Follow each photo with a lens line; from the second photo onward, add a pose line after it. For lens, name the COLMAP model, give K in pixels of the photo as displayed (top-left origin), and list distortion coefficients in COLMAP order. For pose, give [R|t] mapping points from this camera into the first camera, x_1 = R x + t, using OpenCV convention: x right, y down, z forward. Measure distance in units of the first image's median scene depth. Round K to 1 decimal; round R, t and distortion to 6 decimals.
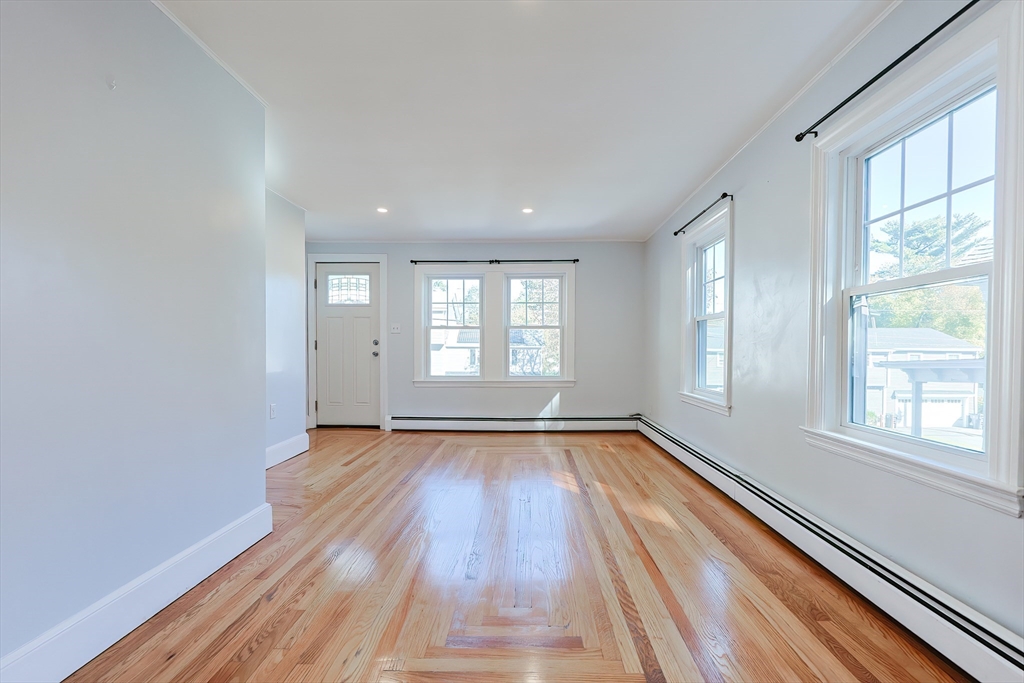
lens RADIAL K [[446.0, 0, 518.4], [0, 446.0, 359.0], [0, 0, 1]] dist [-0.001141, -0.000822]
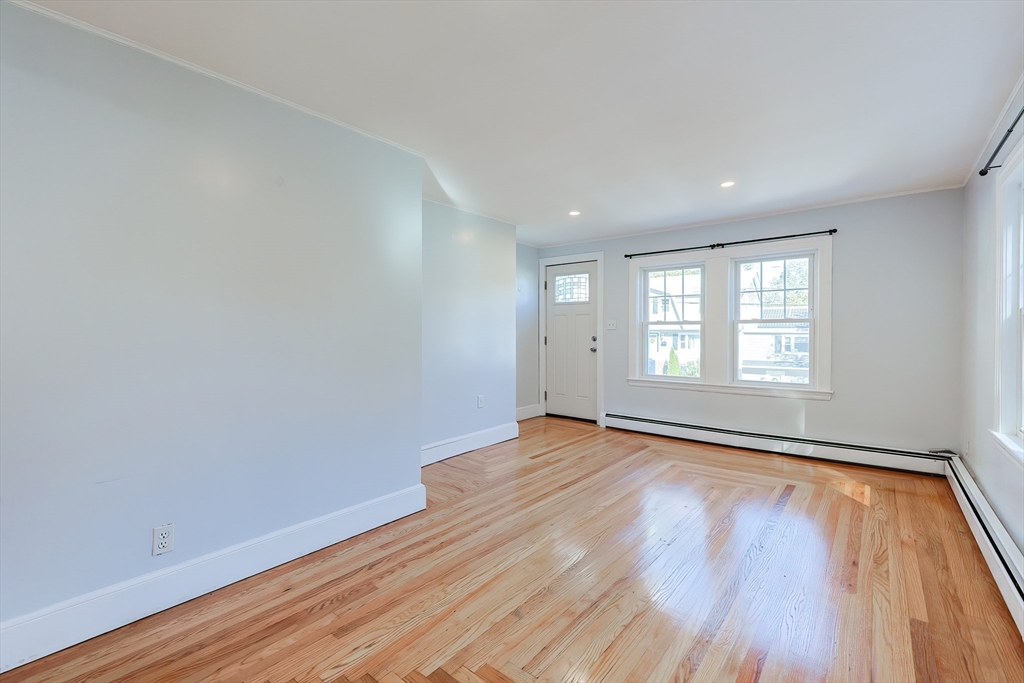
lens RADIAL K [[446.0, 0, 516.5], [0, 446.0, 331.9], [0, 0, 1]] dist [-0.001141, -0.000822]
pose [[0.787667, -0.001660, -0.616099, 0.175097], [-0.013552, 0.999708, -0.020020, -0.030724], [0.615952, 0.024118, 0.787414, 0.092585]]
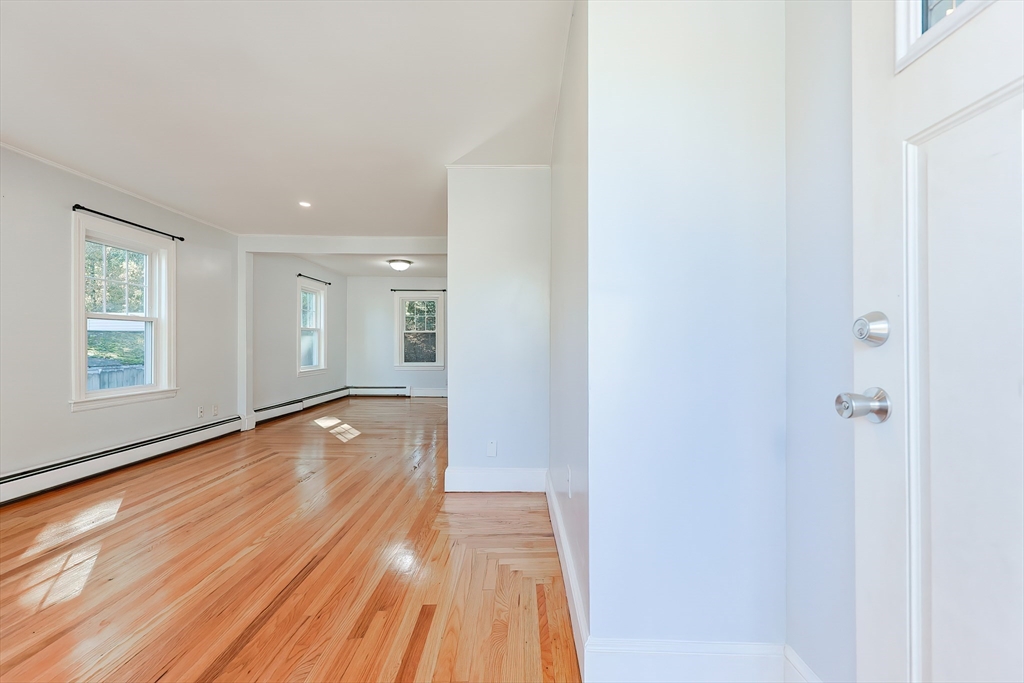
lens RADIAL K [[446.0, 0, 513.8], [0, 446.0, 334.5], [0, 0, 1]] dist [-0.001141, -0.000822]
pose [[-0.999937, -0.002728, -0.010851, -0.343723], [-0.002752, 0.999994, 0.002155, -0.032171], [0.010846, 0.002184, -0.999939, 1.063310]]
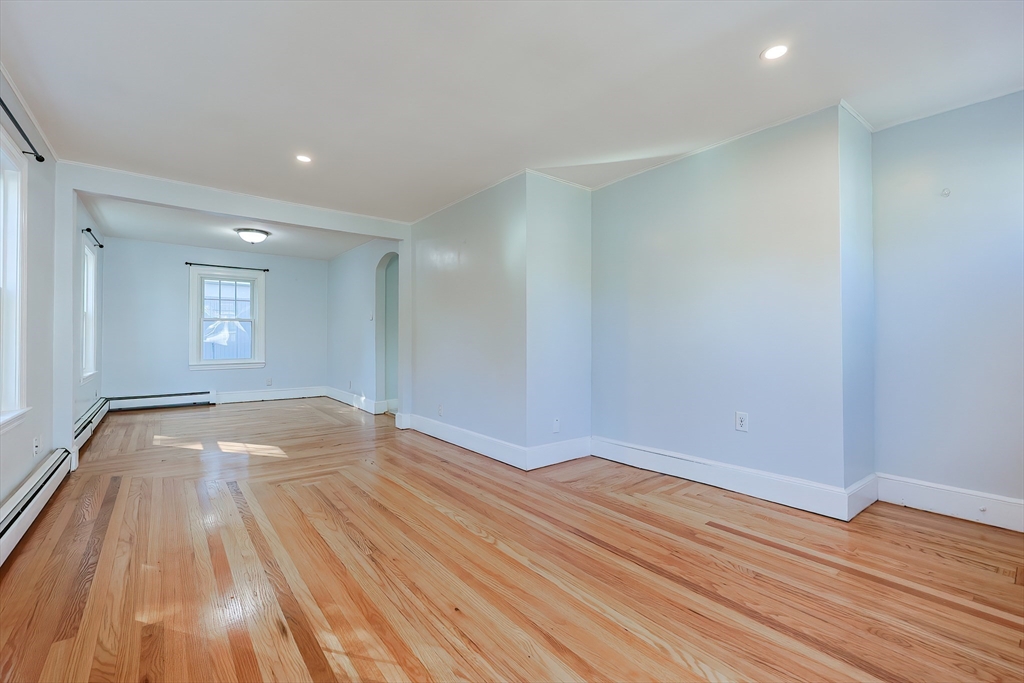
lens RADIAL K [[446.0, 0, 519.5], [0, 446.0, 336.5], [0, 0, 1]] dist [-0.001141, -0.000822]
pose [[-0.766927, -0.002410, -0.641729, 0.166750], [-0.016300, 0.999743, 0.015726, -0.025100], [0.641527, 0.022521, -0.766770, 0.952127]]
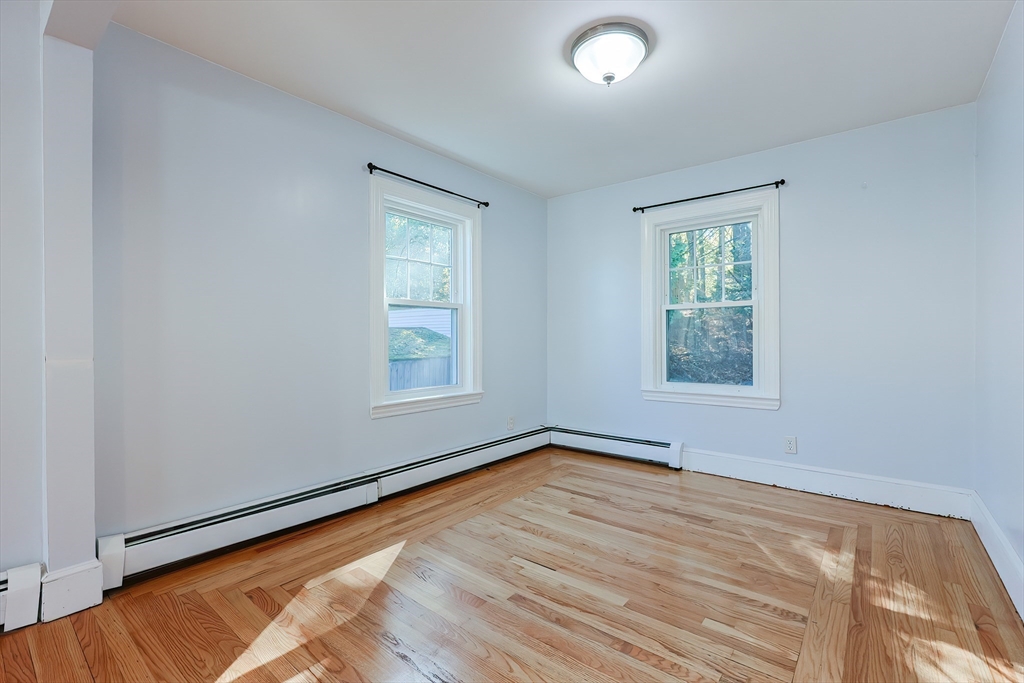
lens RADIAL K [[446.0, 0, 515.8], [0, 446.0, 345.1], [0, 0, 1]] dist [-0.001141, -0.000822]
pose [[-0.793880, -0.000729, 0.608074, -0.189449], [0.018281, 0.999519, 0.025065, -0.002149], [-0.607799, 0.031015, -0.793485, 0.088859]]
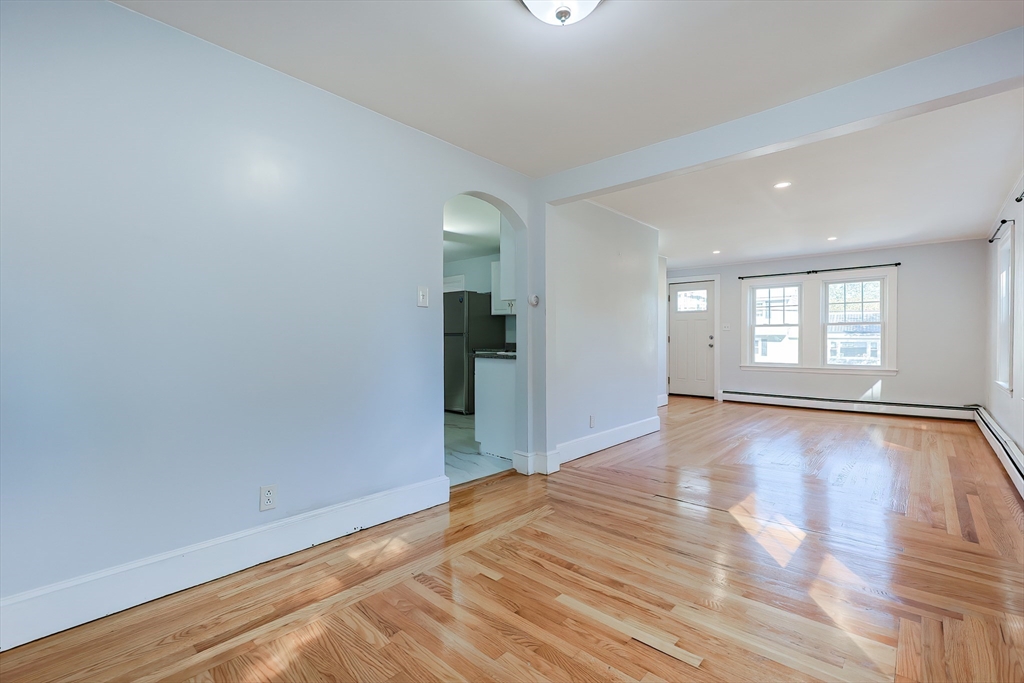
lens RADIAL K [[446.0, 0, 508.6], [0, 446.0, 343.0], [0, 0, 1]] dist [-0.001141, -0.000822]
pose [[0.746195, 0.001670, -0.665726, 0.147225], [-0.012322, 0.999860, -0.011303, 0.004684], [0.665614, 0.016637, 0.746111, -0.502333]]
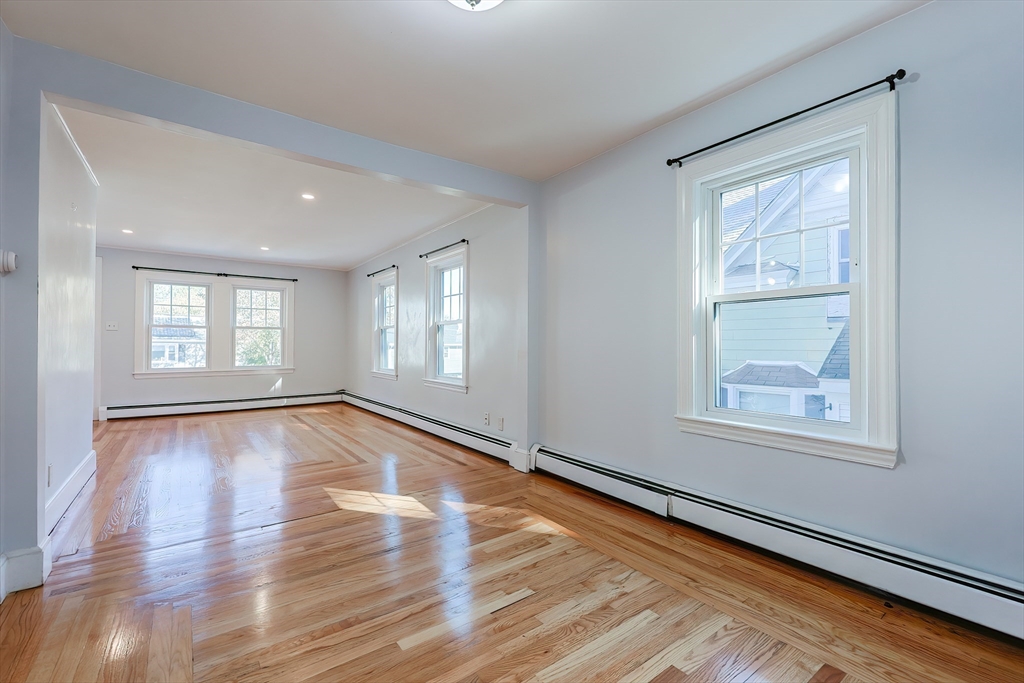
lens RADIAL K [[446.0, 0, 525.0], [0, 446.0, 342.3], [0, 0, 1]] dist [-0.001141, -0.000822]
pose [[0.781616, 0.002727, 0.623754, -0.172245], [0.012915, 0.999705, -0.020554, 0.006293], [-0.623626, 0.024121, 0.781350, -0.497731]]
